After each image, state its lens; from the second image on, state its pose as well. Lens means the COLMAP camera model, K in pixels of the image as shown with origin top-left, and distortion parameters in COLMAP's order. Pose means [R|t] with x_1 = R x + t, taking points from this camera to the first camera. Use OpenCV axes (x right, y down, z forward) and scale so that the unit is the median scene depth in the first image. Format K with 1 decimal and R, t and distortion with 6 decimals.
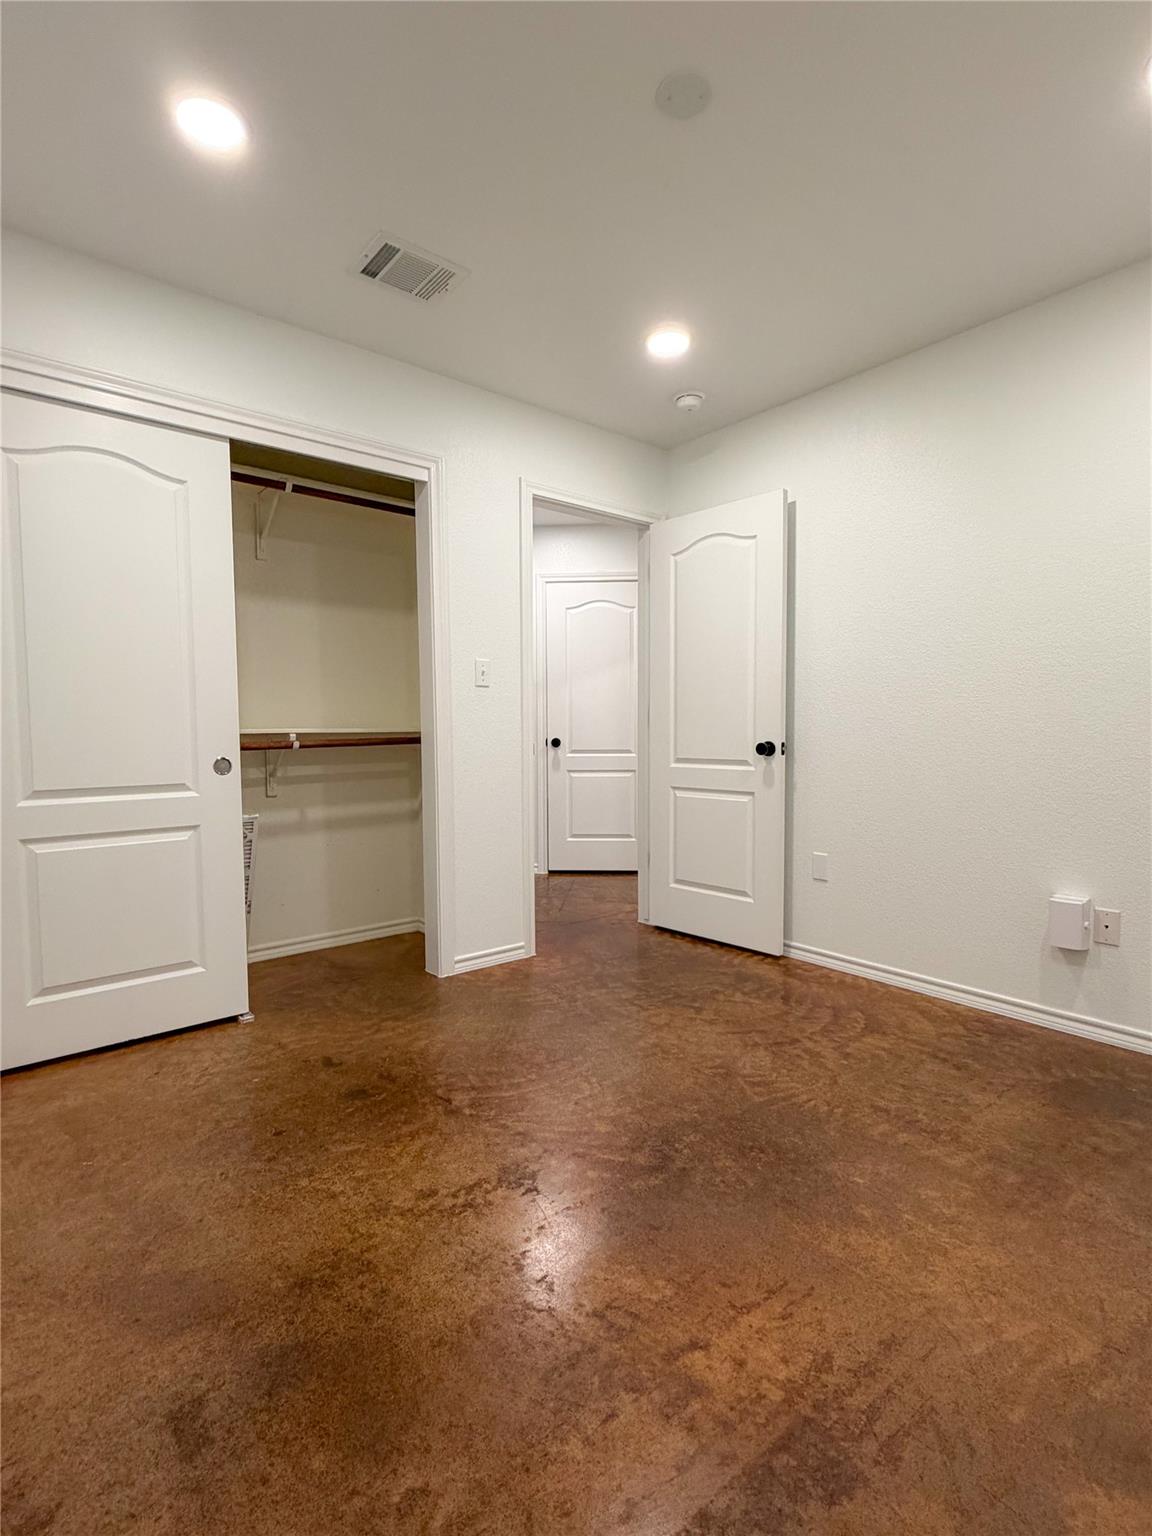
lens RADIAL K [[783.8, 0, 576.0], [0, 783.8, 768.0], [0, 0, 1]] dist [-0.000829, 0.000225]
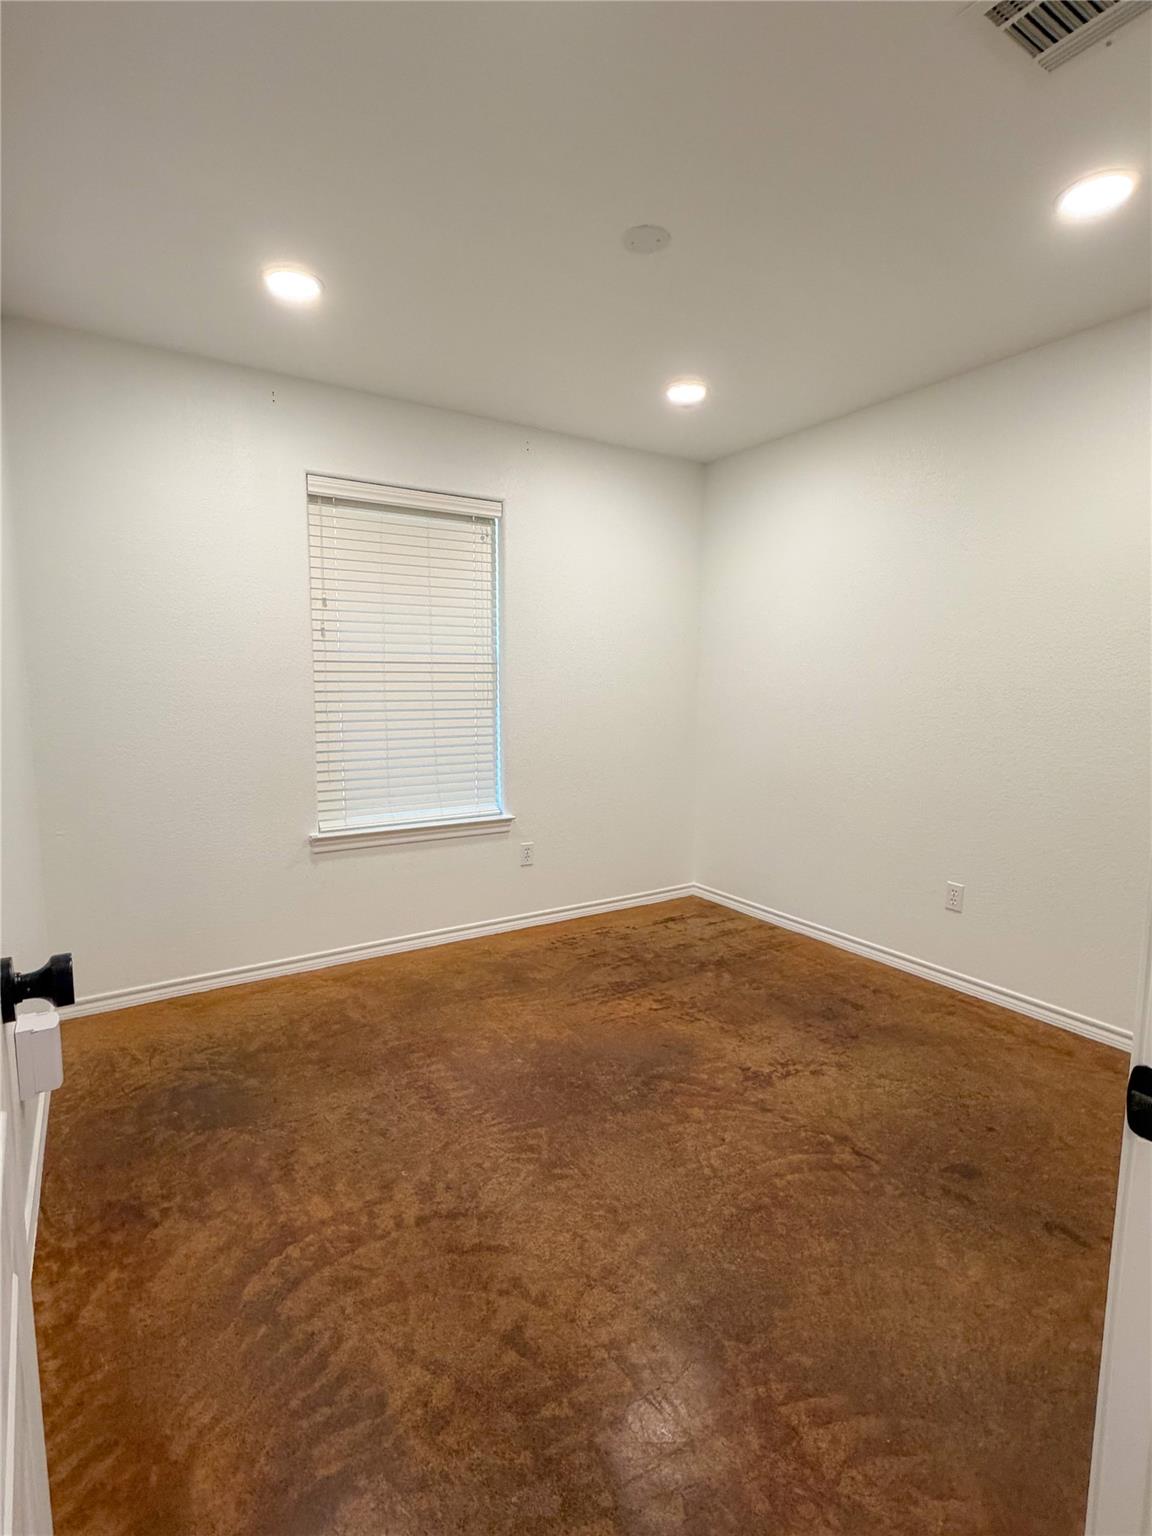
lens RADIAL K [[783.8, 0, 576.0], [0, 783.8, 768.0], [0, 0, 1]] dist [-0.000829, 0.000225]
pose [[-0.993560, -0.013922, 0.112448, 0.081969], [0.003881, 0.987659, 0.156573, -0.203480], [-0.113240, 0.156001, -0.981244, 1.948158]]
